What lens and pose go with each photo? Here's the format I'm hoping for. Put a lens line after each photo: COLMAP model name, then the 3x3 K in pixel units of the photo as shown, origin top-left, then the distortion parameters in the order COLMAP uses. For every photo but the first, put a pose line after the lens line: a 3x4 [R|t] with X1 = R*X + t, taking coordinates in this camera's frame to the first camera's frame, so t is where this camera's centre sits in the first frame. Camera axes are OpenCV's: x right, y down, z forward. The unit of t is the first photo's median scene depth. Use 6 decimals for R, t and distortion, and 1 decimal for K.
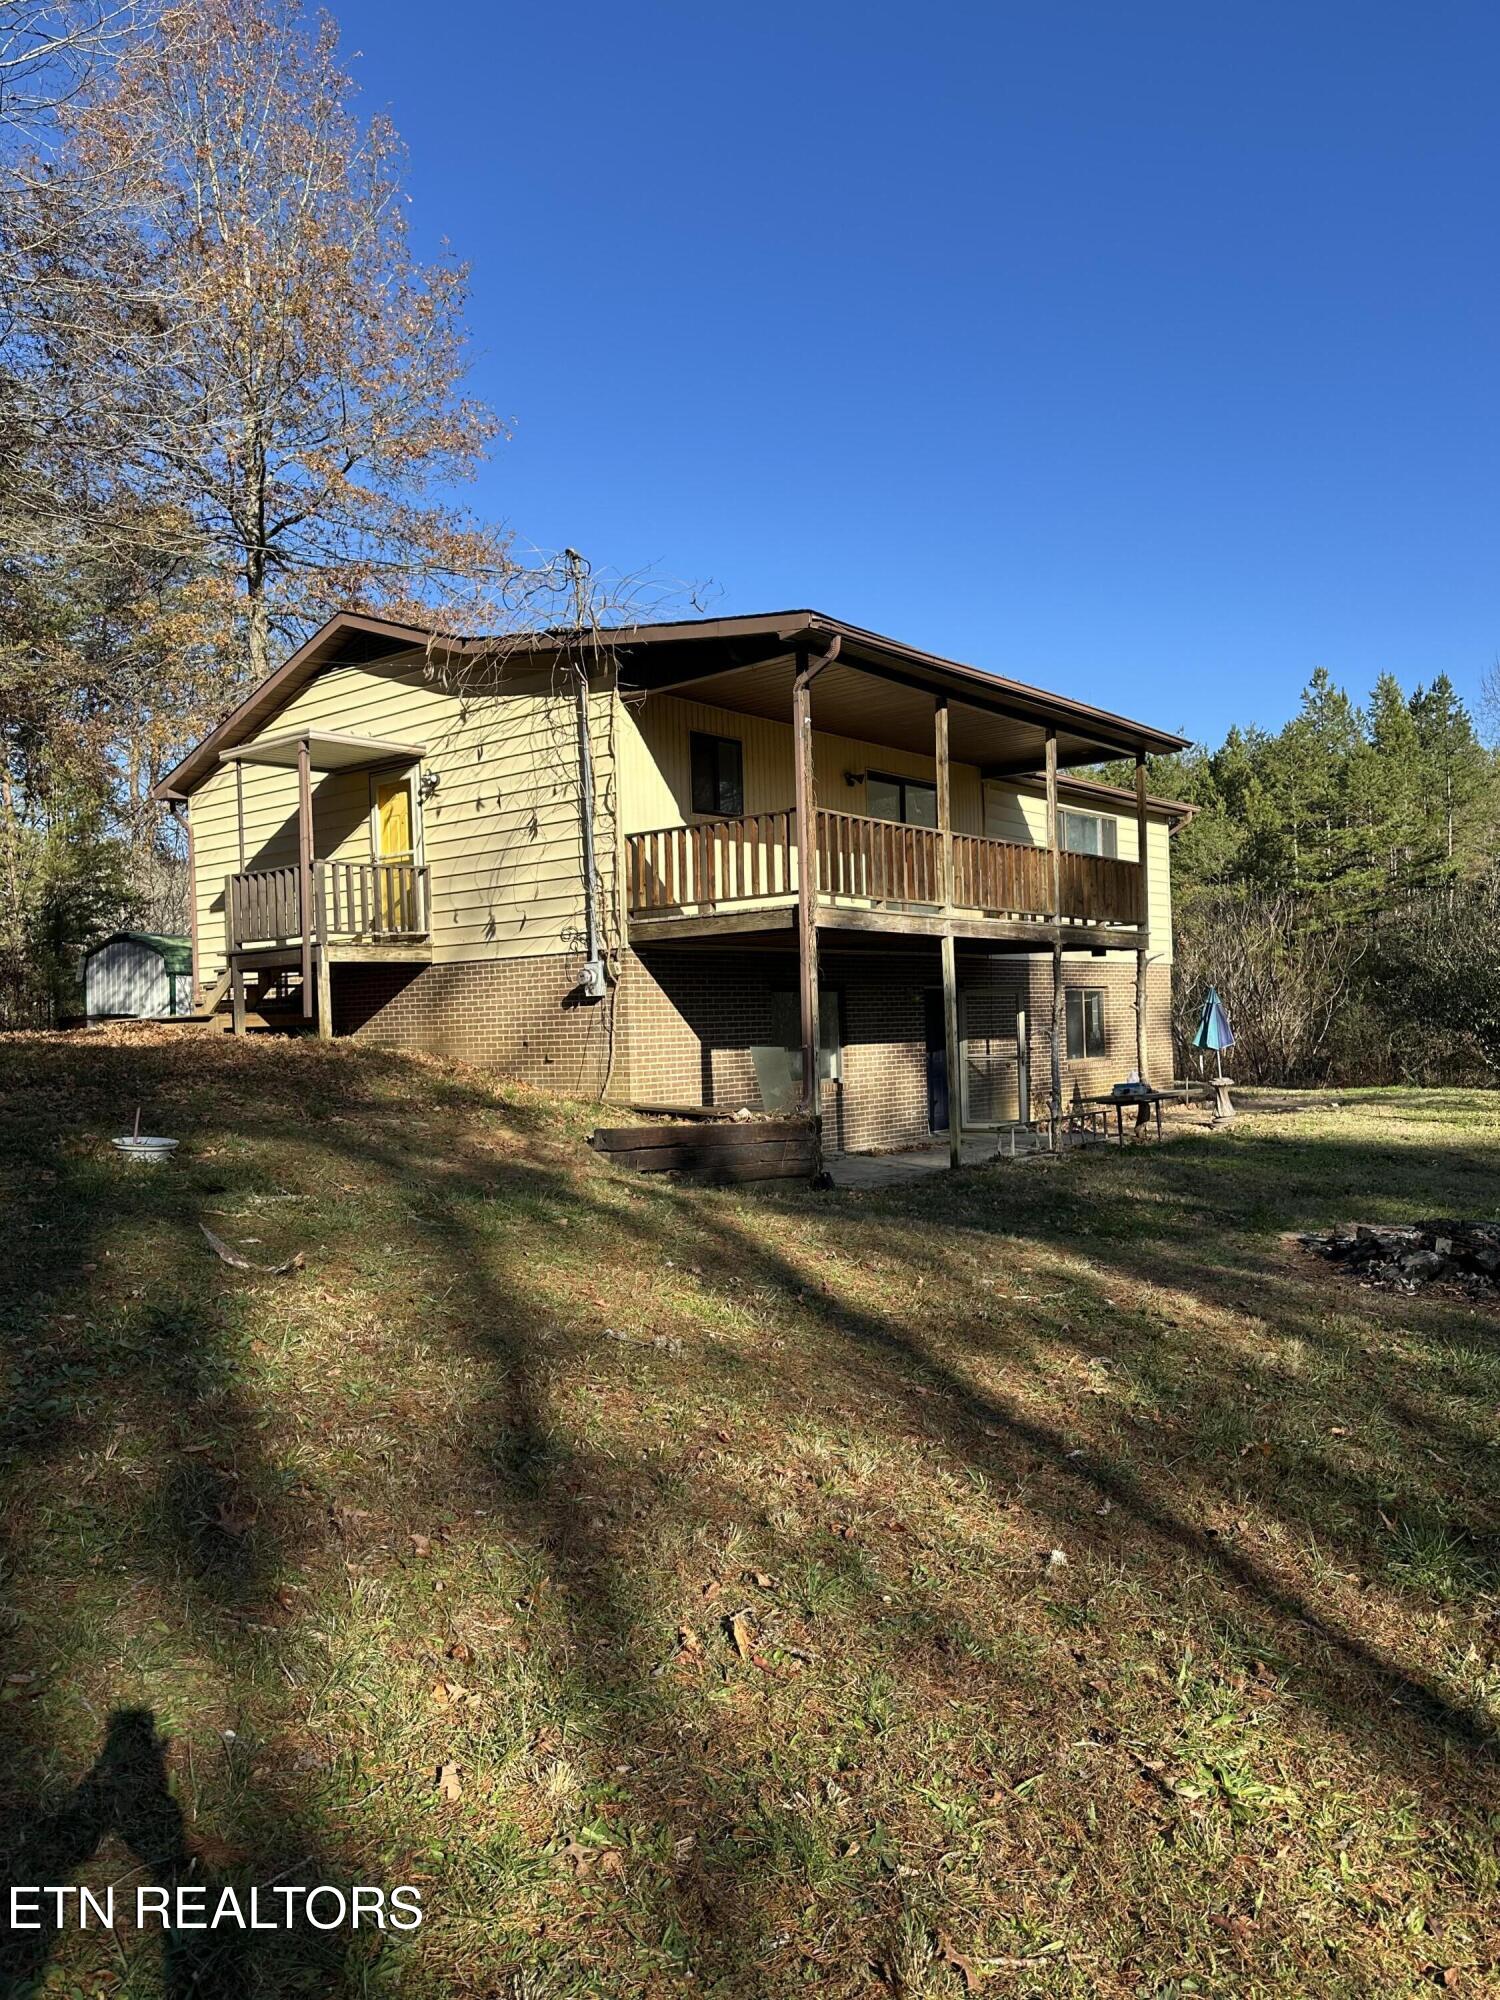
lens RADIAL K [[1382.3, 0, 778.3], [0, 1382.3, 1000.8], [0, 0, 1]] dist [0.112982, -0.132935]
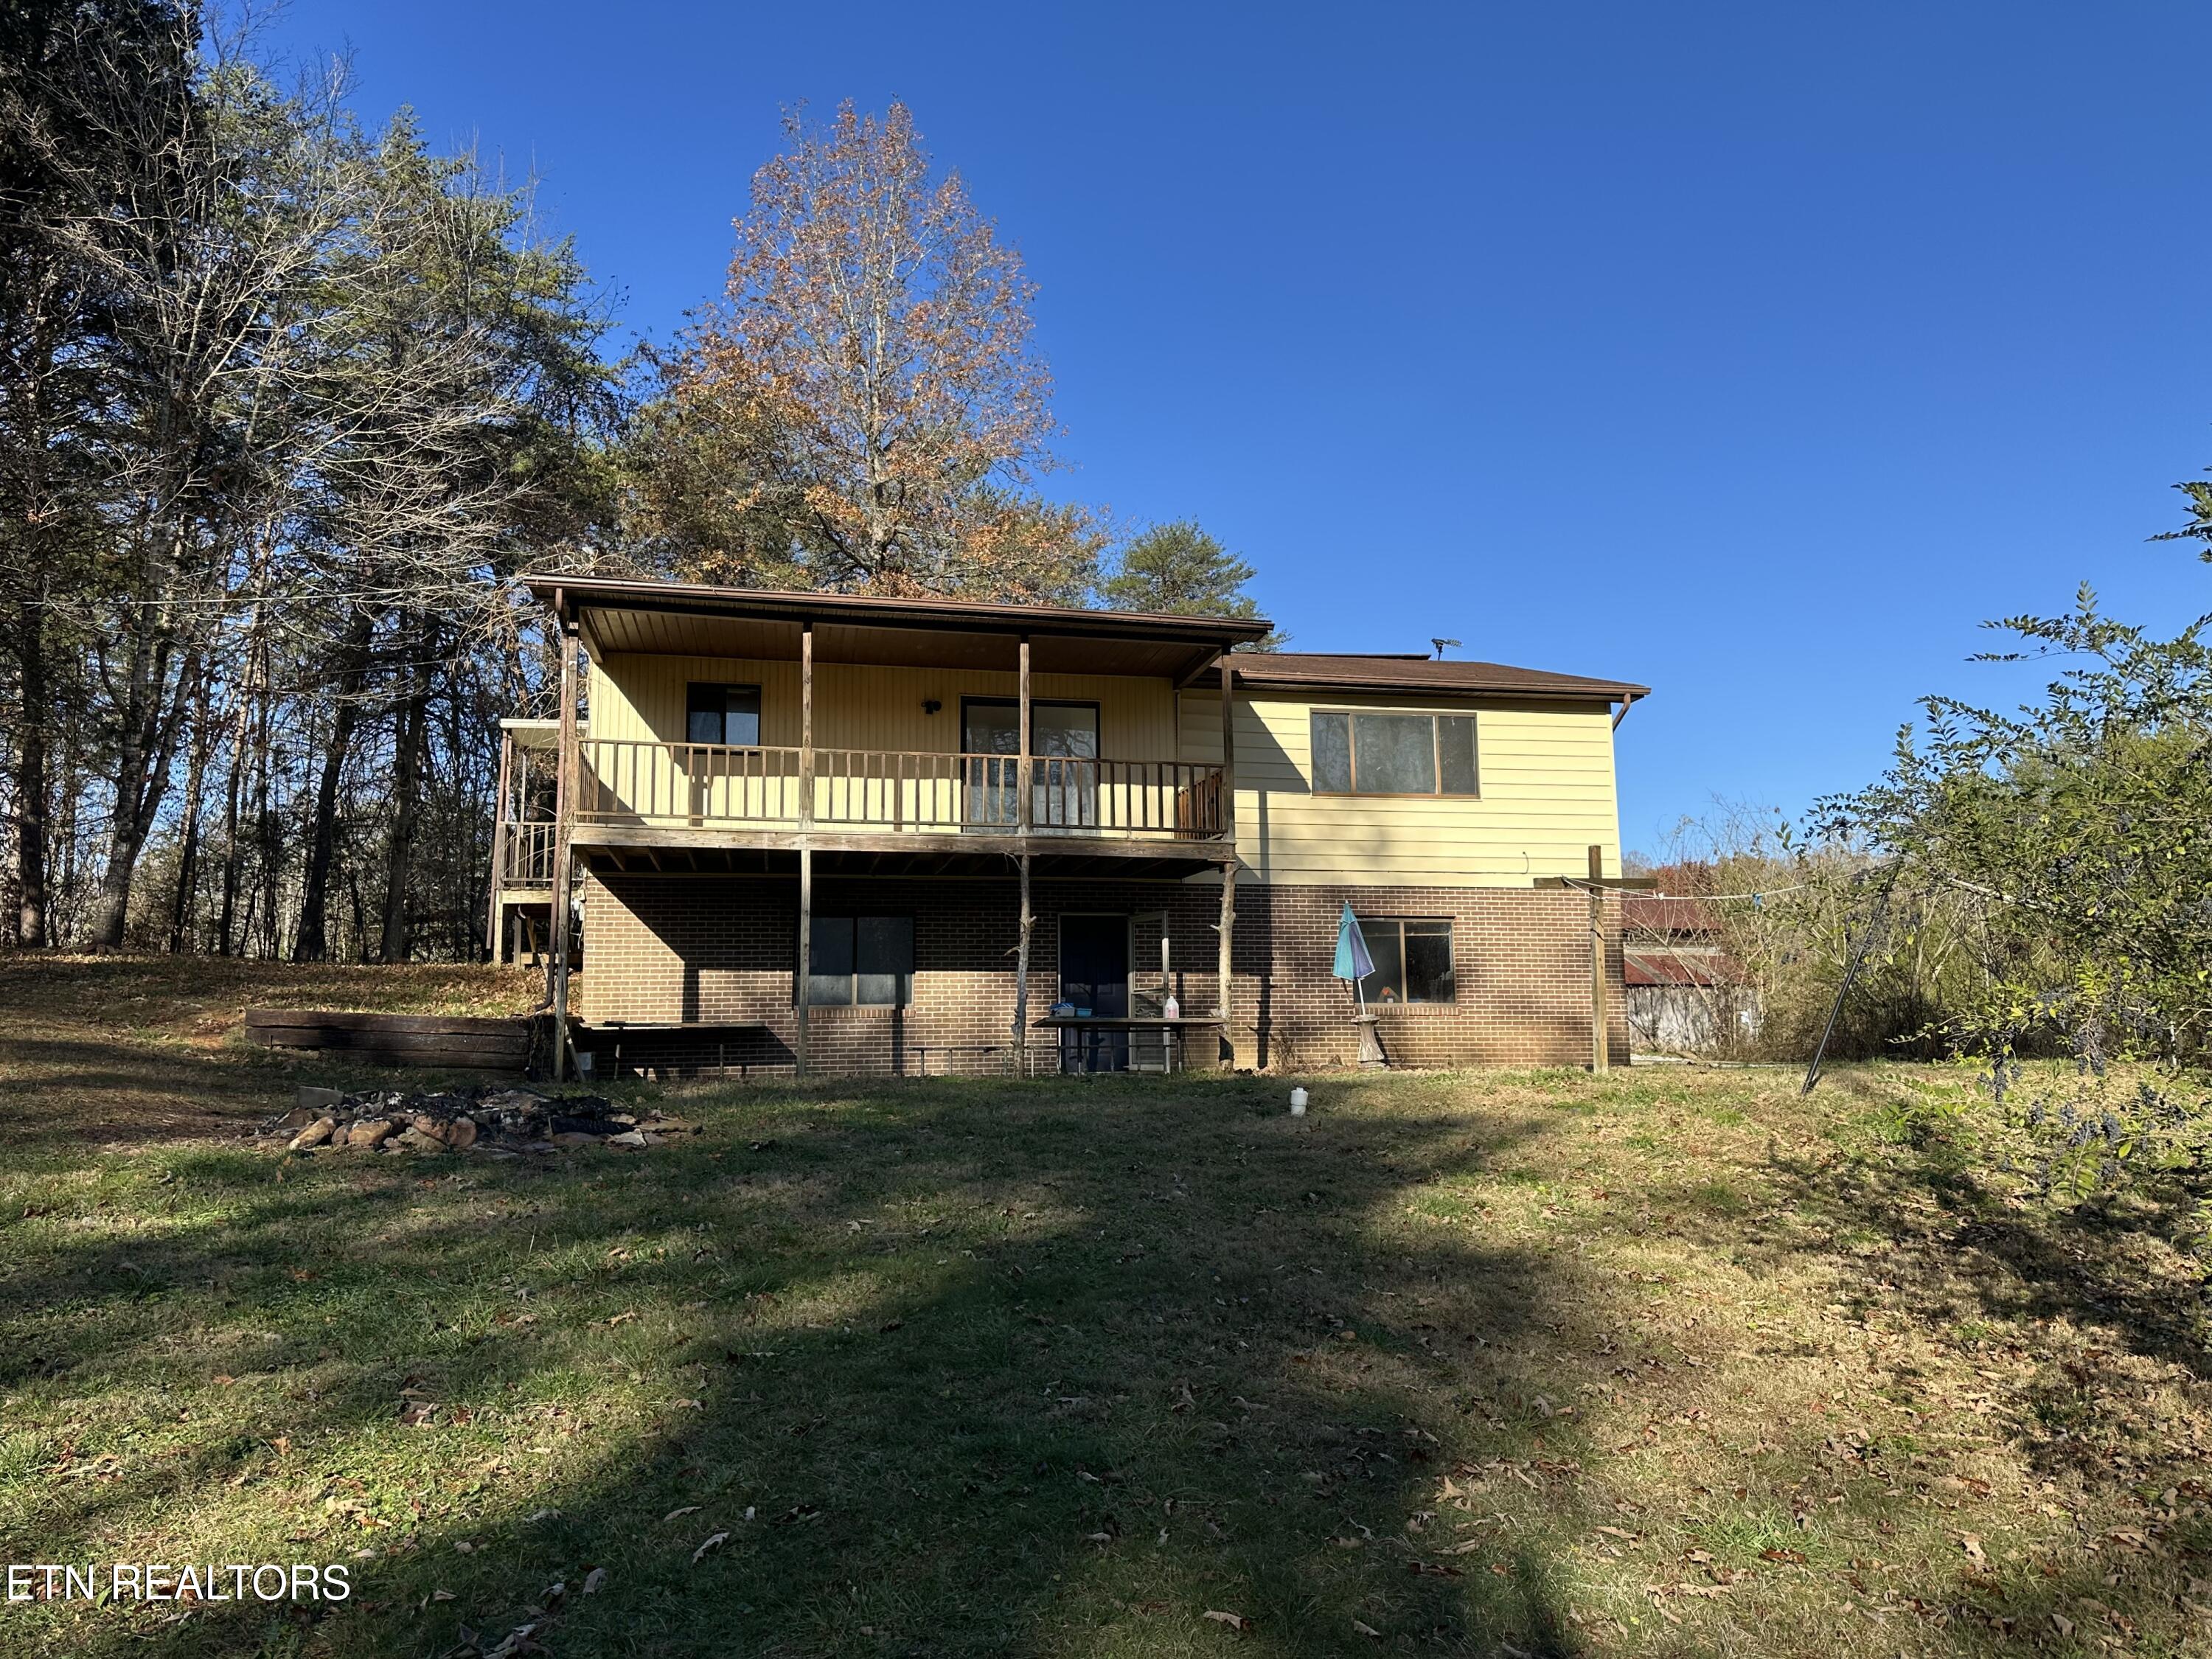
lens RADIAL K [[1528.9, 0, 1106.0], [0, 1528.9, 829.5], [0, 0, 1]] dist [0.112982, -0.132935]
pose [[0.814254, -0.065823, -0.576765, 0.889212], [0.000710, 0.993663, -0.112398, 0.060419], [0.580509, 0.091111, 0.809140, 0.203998]]
